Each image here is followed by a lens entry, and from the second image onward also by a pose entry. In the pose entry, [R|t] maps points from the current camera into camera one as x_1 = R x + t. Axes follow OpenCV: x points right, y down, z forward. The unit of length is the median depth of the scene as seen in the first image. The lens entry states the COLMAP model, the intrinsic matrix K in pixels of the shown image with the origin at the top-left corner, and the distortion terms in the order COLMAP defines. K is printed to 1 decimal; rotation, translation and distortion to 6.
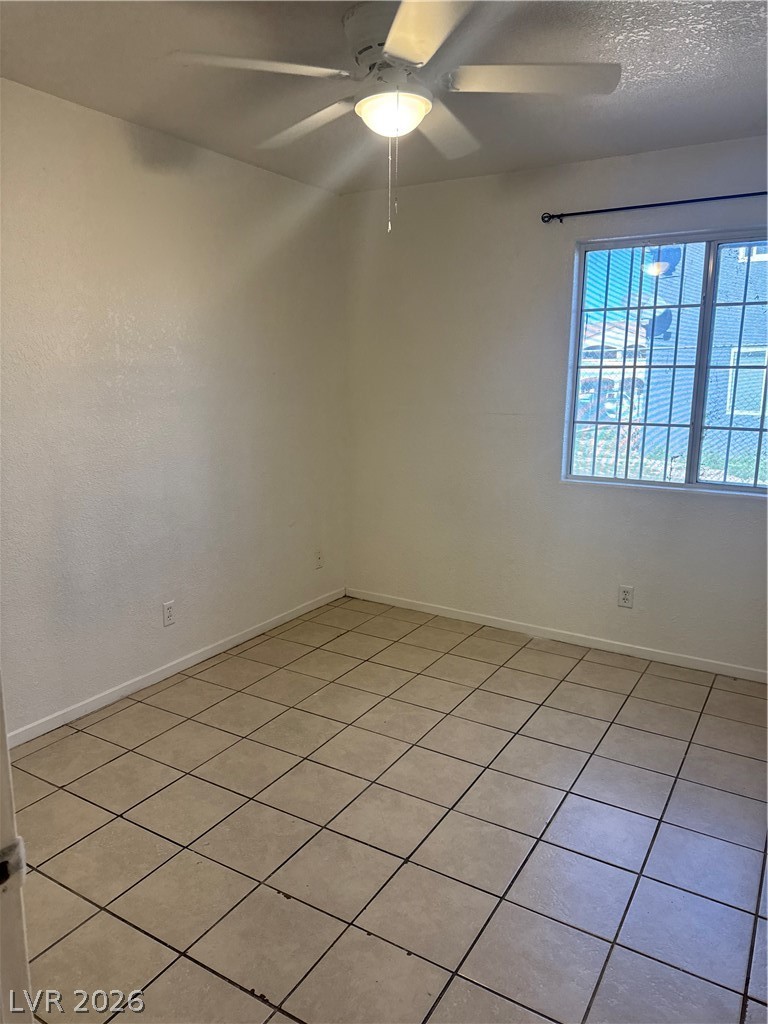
lens RADIAL K [[724.7, 0, 373.9], [0, 724.7, 513.8], [0, 0, 1]] dist [0.144936, -0.240392]
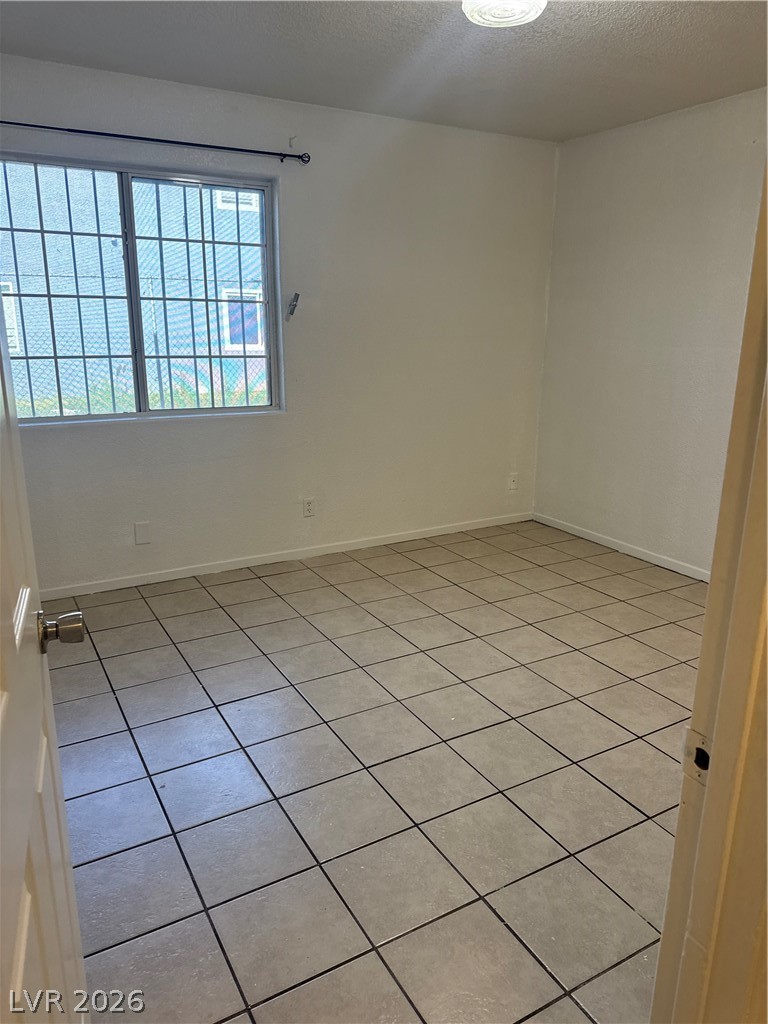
lens RADIAL K [[733.1, 0, 384.0], [0, 733.1, 512.0], [0, 0, 1]] dist [-0.006923, -0.001632]
pose [[0.468833, -0.237068, 0.850878, -0.351015], [0.155027, 0.970441, 0.184961, -0.044440], [-0.869576, 0.045193, 0.491727, 0.209819]]
